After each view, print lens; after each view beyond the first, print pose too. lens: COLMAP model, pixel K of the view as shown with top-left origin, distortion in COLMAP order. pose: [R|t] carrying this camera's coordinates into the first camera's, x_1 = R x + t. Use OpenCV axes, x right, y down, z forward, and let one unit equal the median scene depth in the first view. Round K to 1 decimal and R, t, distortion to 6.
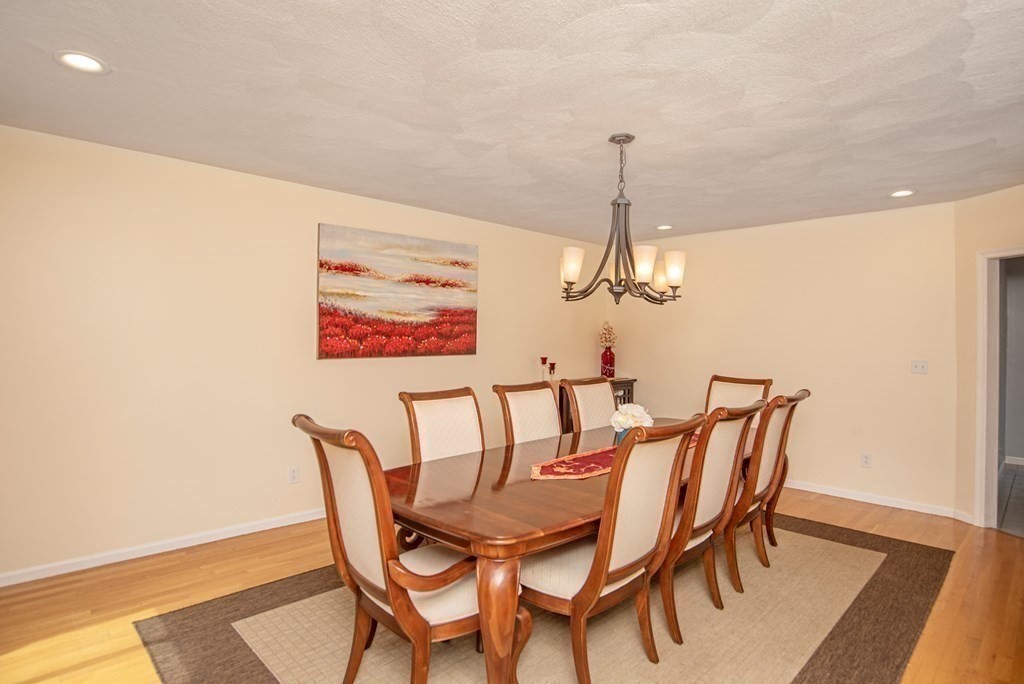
lens RADIAL K [[547.3, 0, 507.6], [0, 547.3, 345.1], [0, 0, 1]] dist [-0.054788, -0.000015]
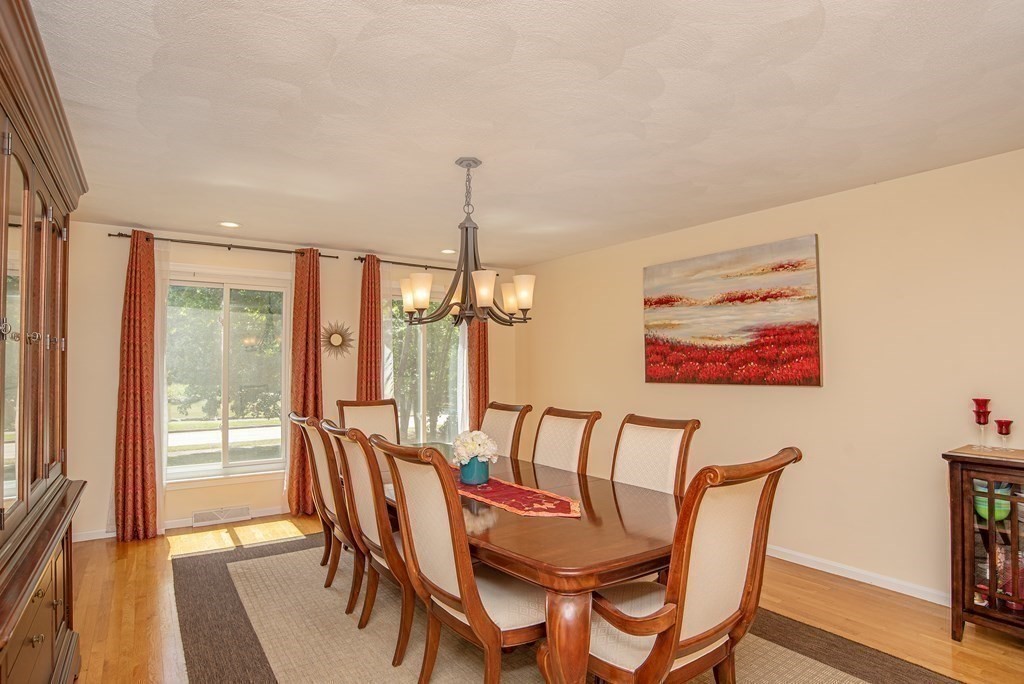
lens RADIAL K [[547.3, 0, 507.1], [0, 547.3, 340.4], [0, 0, 1]] dist [-0.054788, -0.000015]
pose [[-0.159201, -0.032664, -0.986706, 0.774129], [0.009590, 0.999354, -0.034630, -0.024610], [0.987200, -0.014975, -0.158785, 0.791674]]
